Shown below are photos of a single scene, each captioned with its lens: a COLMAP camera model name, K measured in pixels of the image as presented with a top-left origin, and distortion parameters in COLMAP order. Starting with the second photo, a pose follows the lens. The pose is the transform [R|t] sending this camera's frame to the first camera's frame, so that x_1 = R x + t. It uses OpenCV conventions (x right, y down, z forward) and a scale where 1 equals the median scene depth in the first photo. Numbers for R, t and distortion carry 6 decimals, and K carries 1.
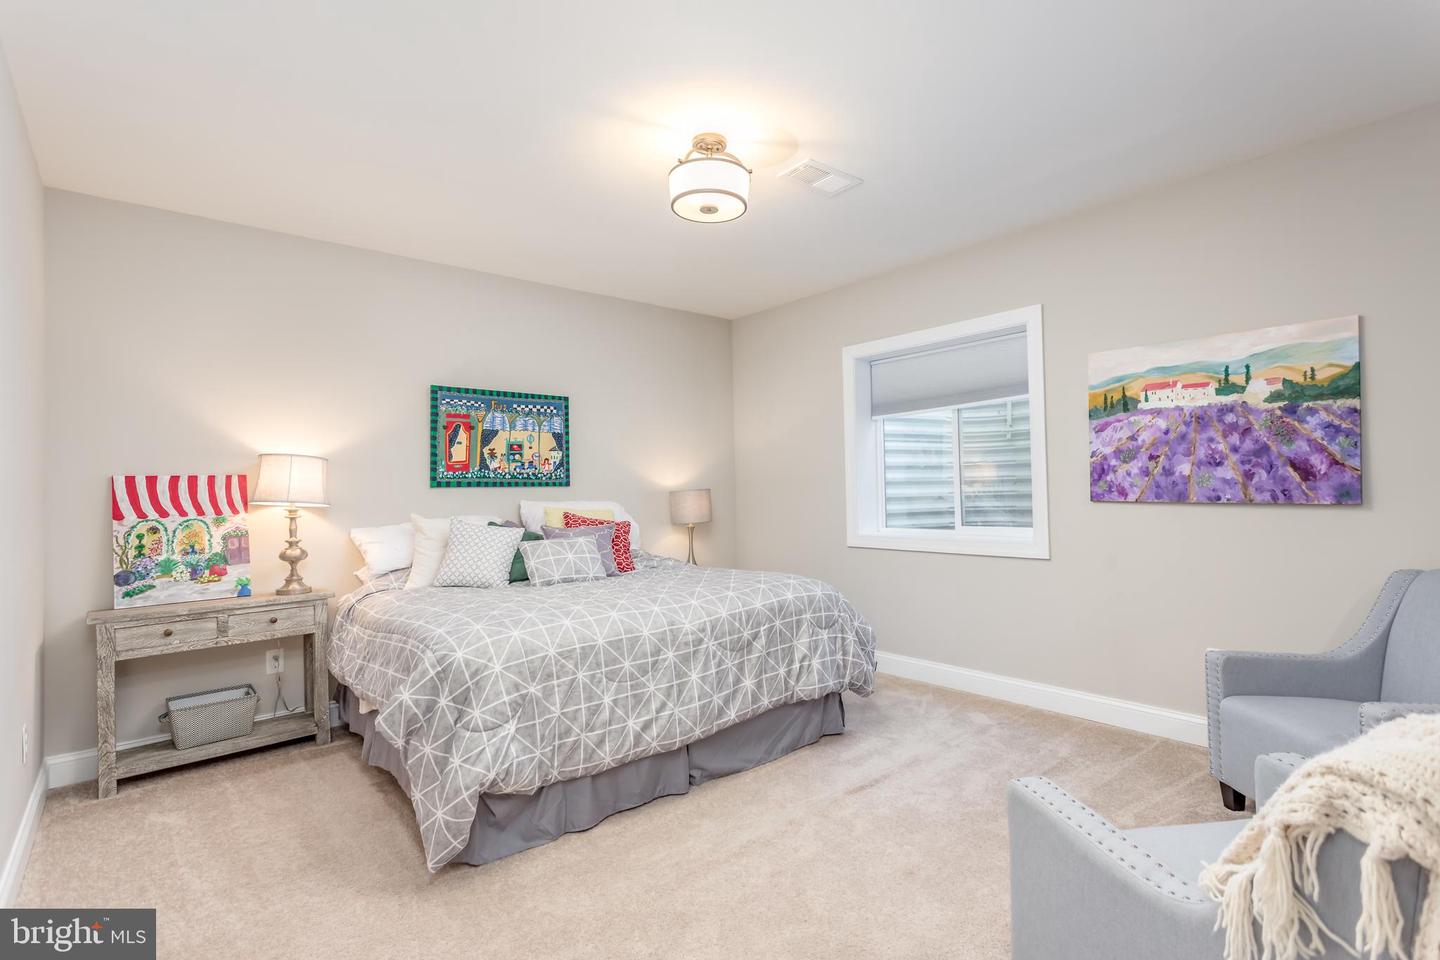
lens RADIAL K [[673.7, 0, 725.1], [0, 673.7, 475.9], [0, 0, 1]] dist [-0.000563, -0.000239]
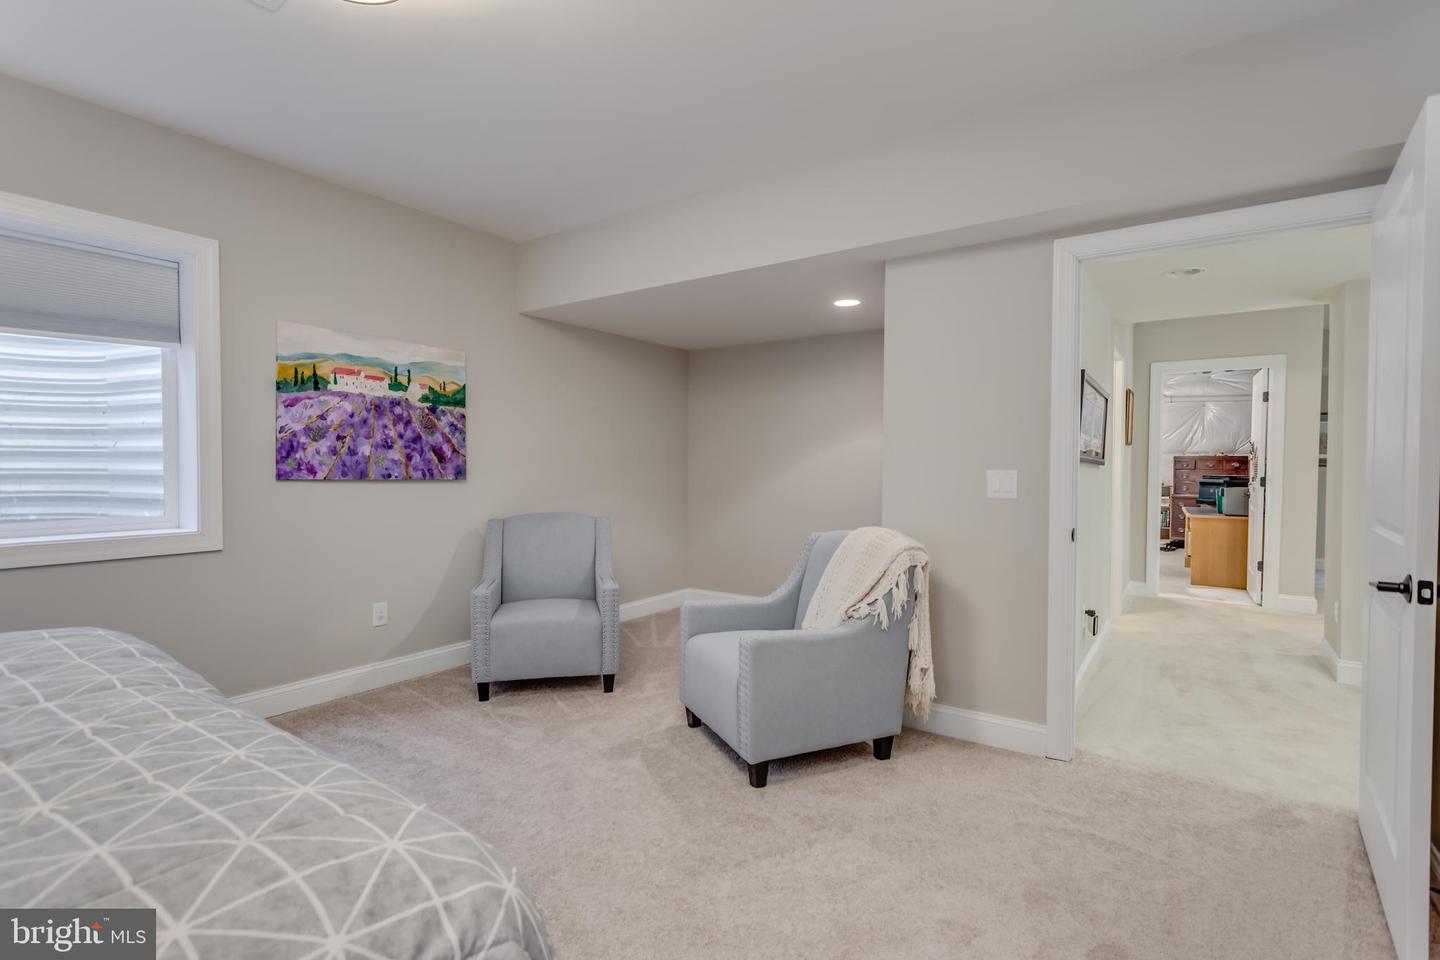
lens RADIAL K [[673.7, 0, 725.1], [0, 673.7, 475.9], [0, 0, 1]] dist [-0.000563, -0.000239]
pose [[-0.251975, 0.010081, 0.967681, -0.574210], [-0.010703, 0.999856, -0.013203, 0.042614], [-0.967675, -0.013684, -0.251830, 0.720840]]
